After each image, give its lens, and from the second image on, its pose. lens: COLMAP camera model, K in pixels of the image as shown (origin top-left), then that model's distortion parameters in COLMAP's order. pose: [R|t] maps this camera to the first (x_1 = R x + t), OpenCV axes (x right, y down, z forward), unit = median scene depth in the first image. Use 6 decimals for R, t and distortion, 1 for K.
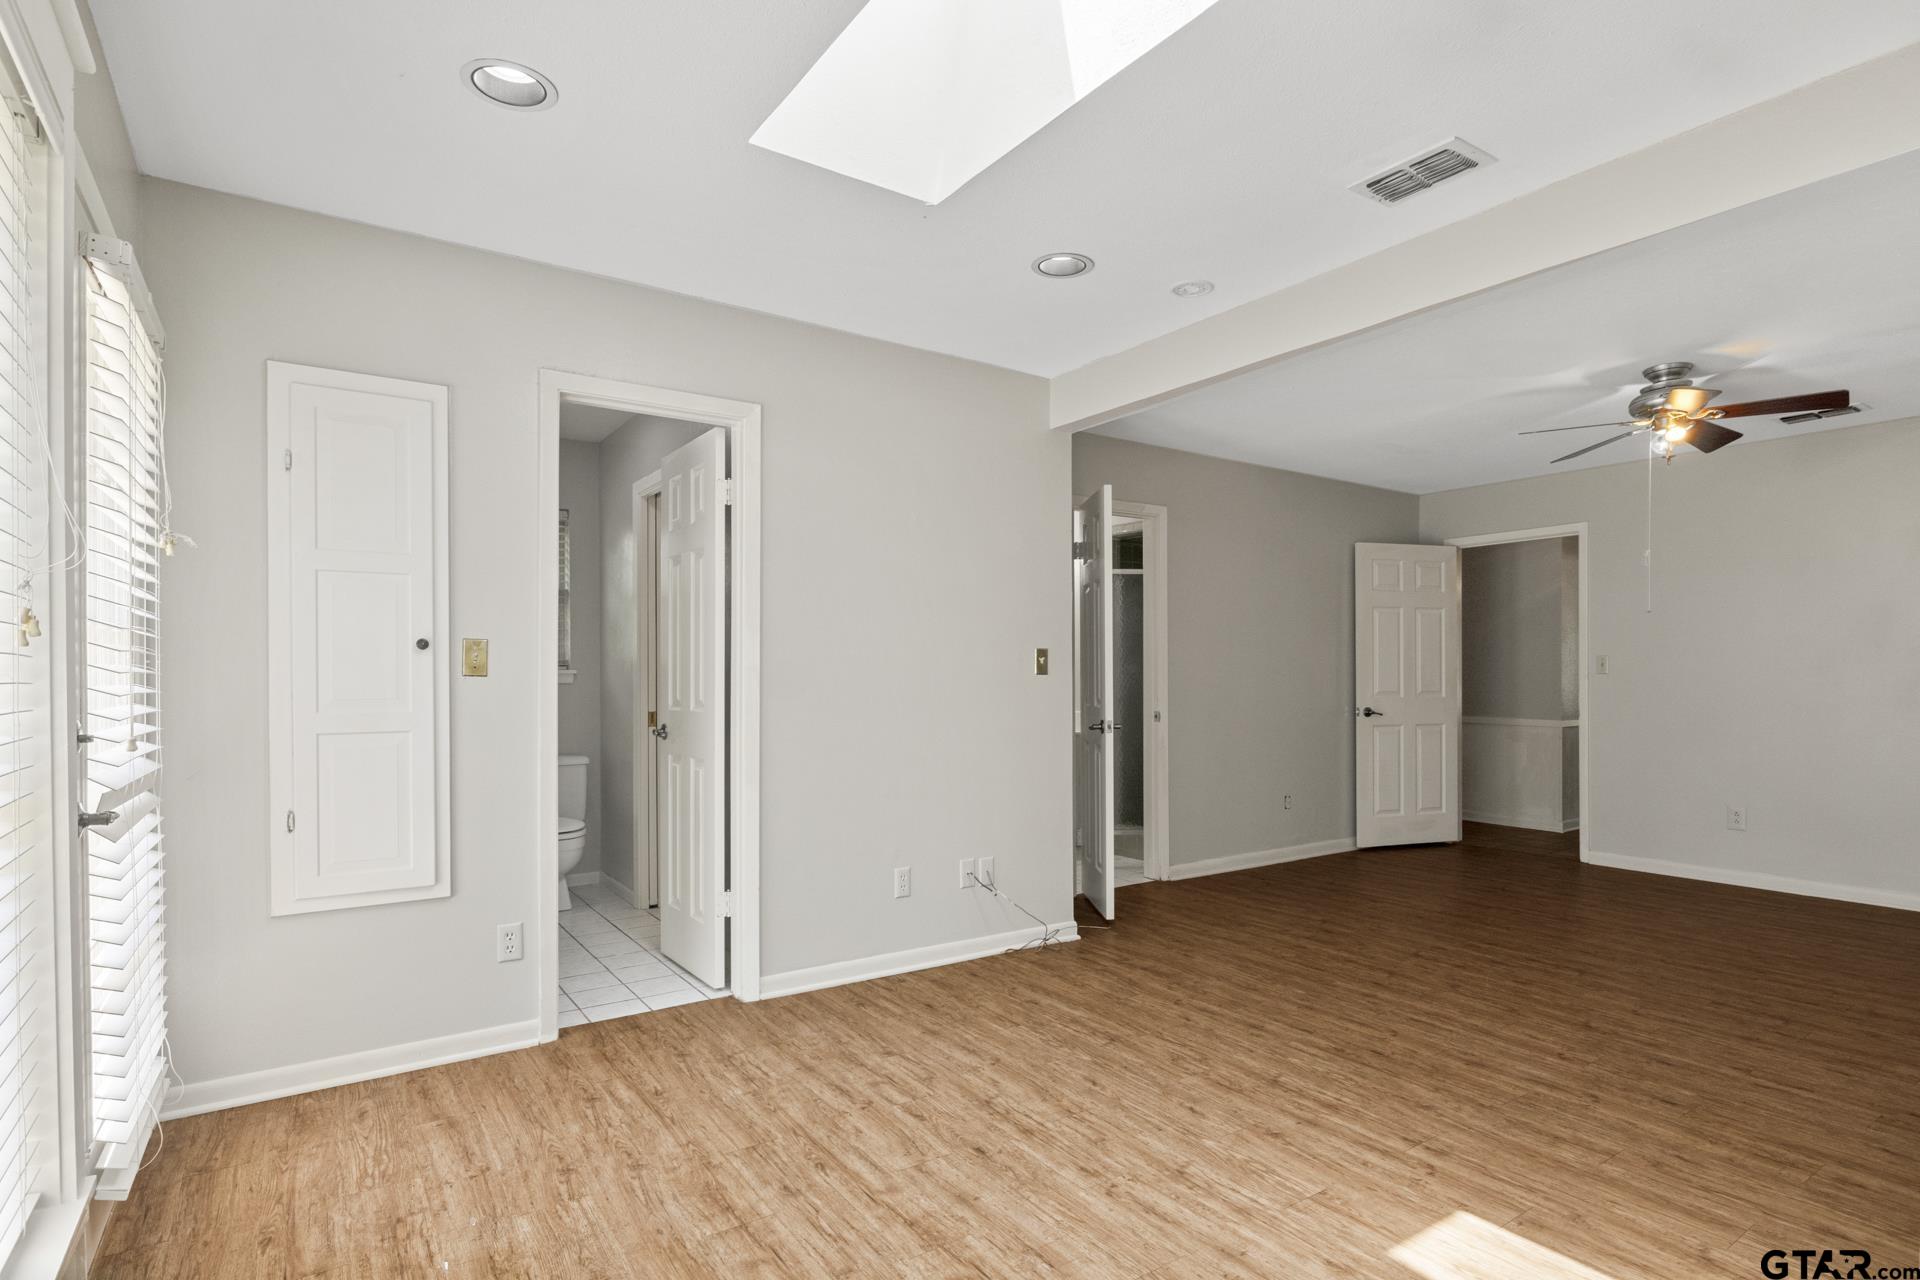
lens RADIAL K [[965.5, 0, 974.6], [0, 965.5, 669.5], [0, 0, 1]] dist [-0.000882, -0.001957]
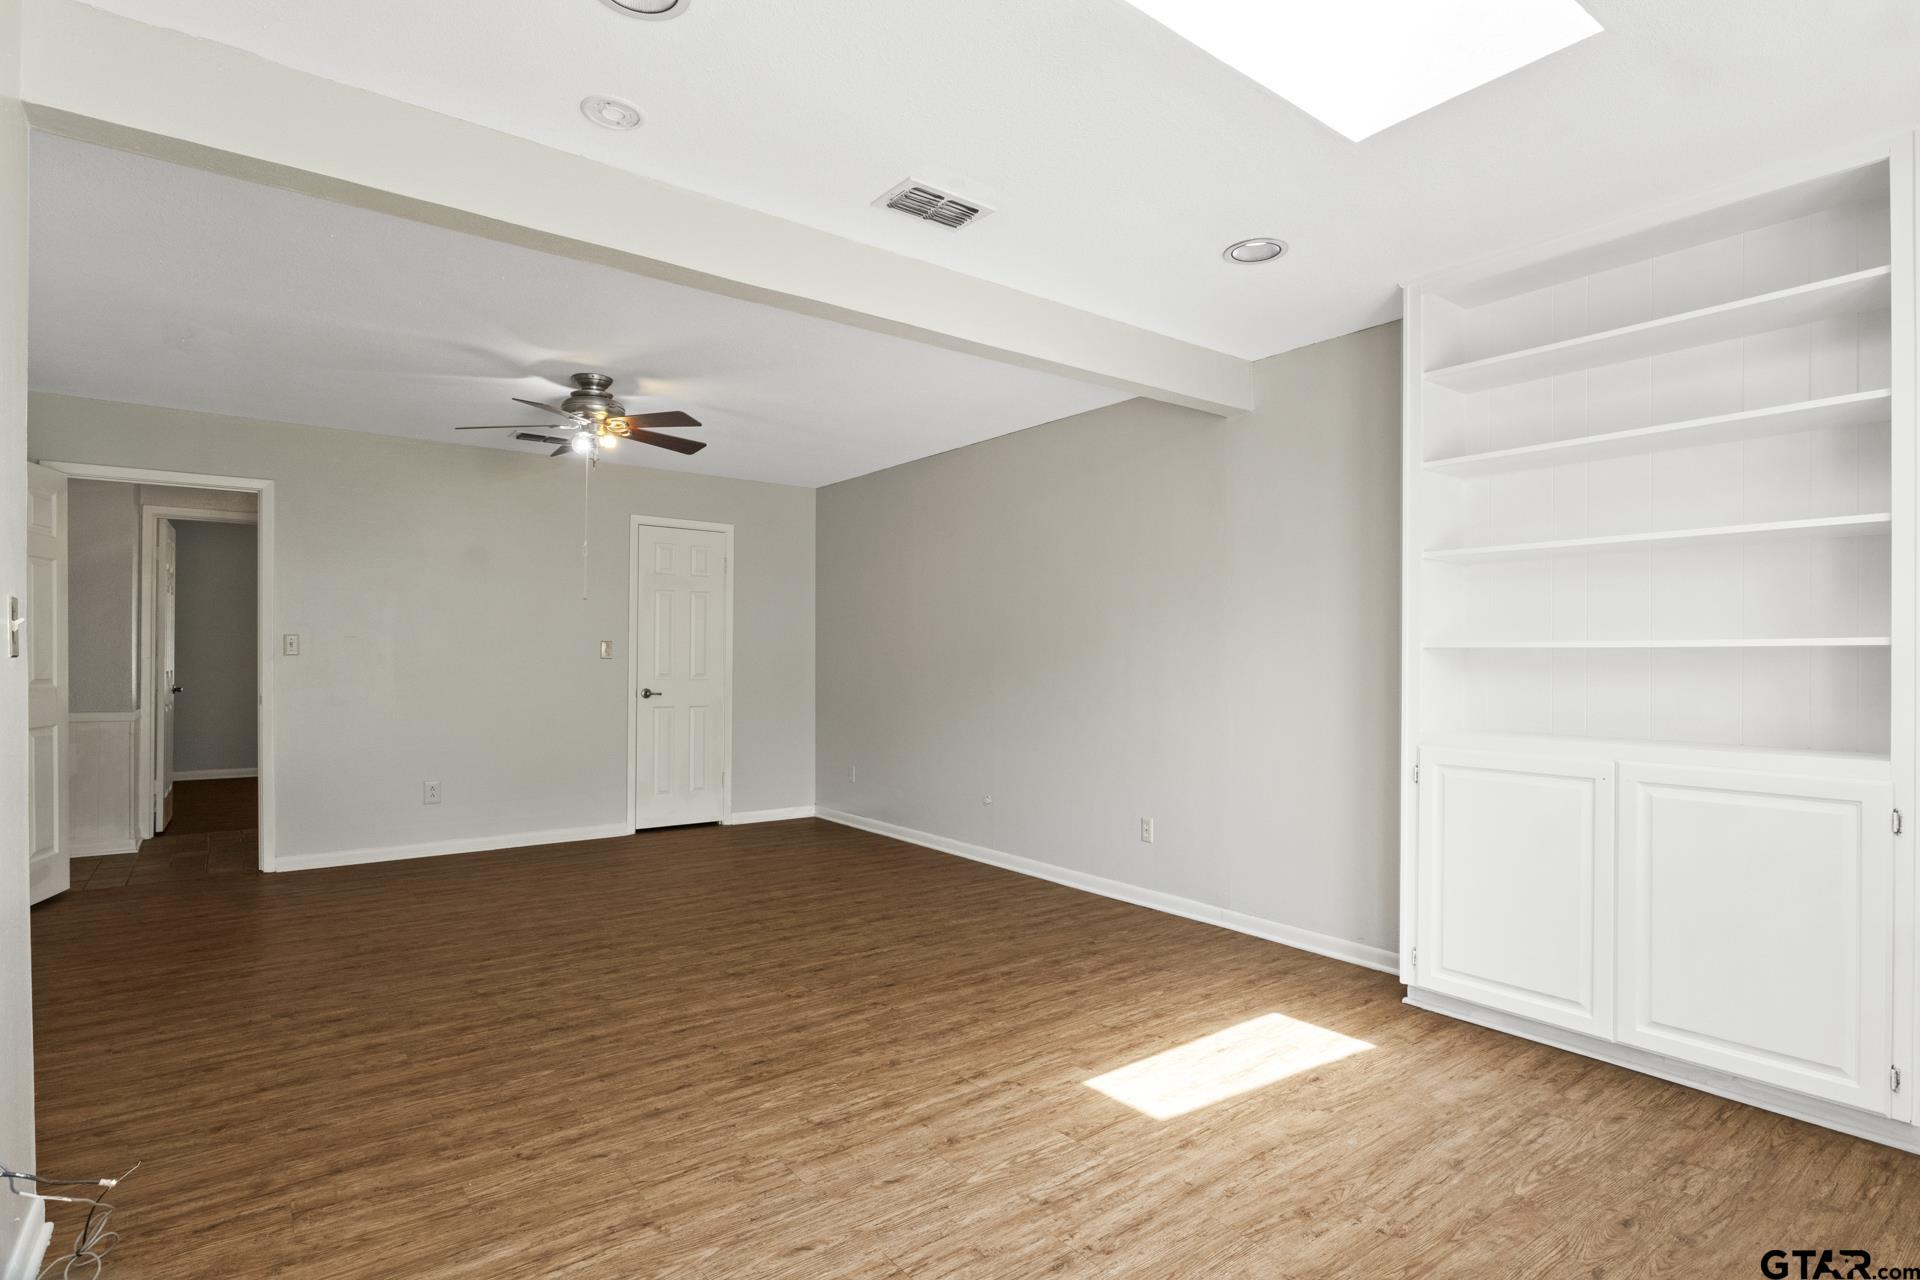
lens RADIAL K [[965.5, 0, 960.9], [0, 965.5, 651.3], [0, 0, 1]] dist [-0.000882, -0.001957]
pose [[-0.038138, 0.006676, 0.999250, -0.494377], [-0.010929, 0.999915, -0.007098, 0.000531], [-0.999213, -0.011192, -0.038062, 0.781779]]
